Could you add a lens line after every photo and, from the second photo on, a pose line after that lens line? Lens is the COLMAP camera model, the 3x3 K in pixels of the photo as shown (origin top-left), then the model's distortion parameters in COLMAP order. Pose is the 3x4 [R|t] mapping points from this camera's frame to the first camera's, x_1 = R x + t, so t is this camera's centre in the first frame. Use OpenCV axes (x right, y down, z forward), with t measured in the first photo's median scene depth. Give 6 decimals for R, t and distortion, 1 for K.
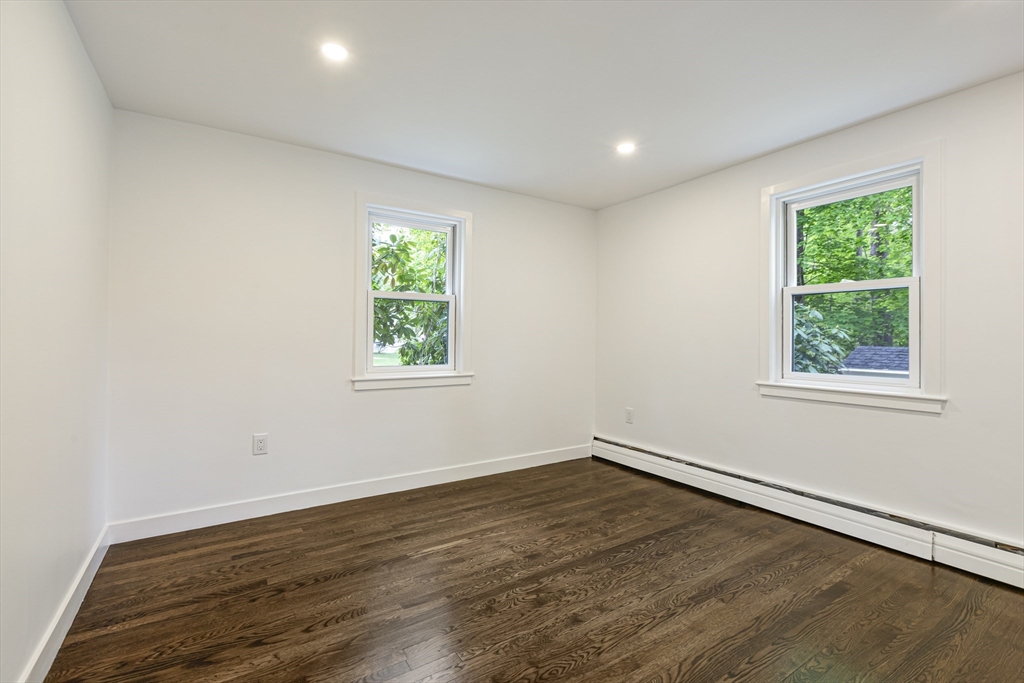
lens RADIAL K [[456.5, 0, 512.0], [0, 456.5, 341.5], [0, 0, 1]] dist [0.001394, 0.000017]
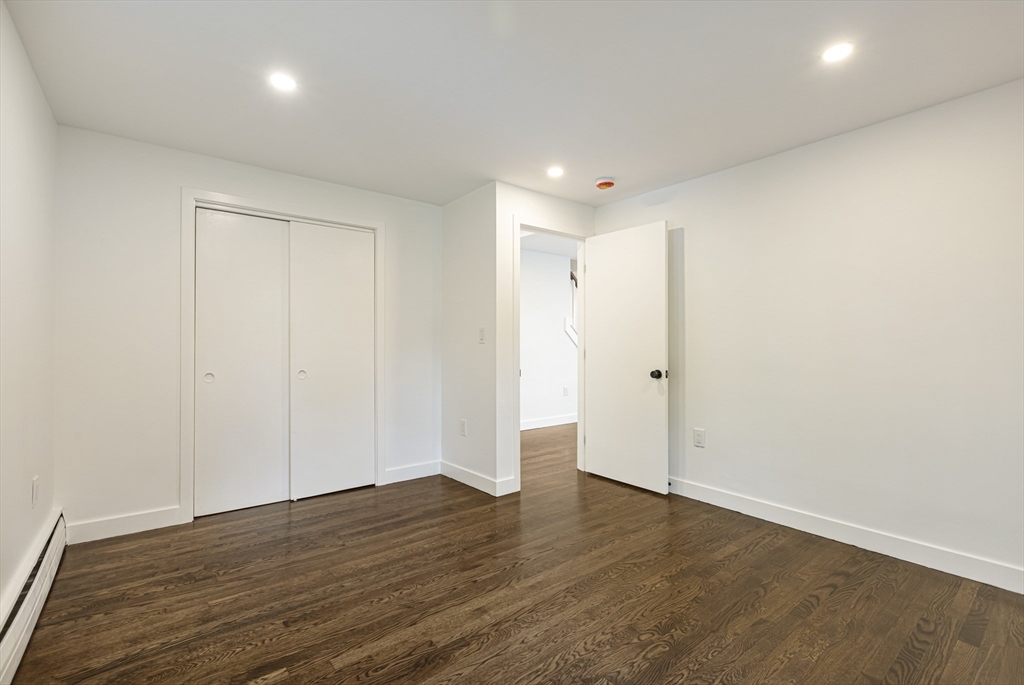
lens RADIAL K [[456.5, 0, 512.0], [0, 456.5, 342.5], [0, 0, 1]] dist [0.001394, 0.000017]
pose [[-0.995041, -0.006668, -0.099246, 0.414094], [-0.007087, 0.999967, 0.003866, -0.013958], [0.099217, 0.004551, -0.995055, 1.958517]]
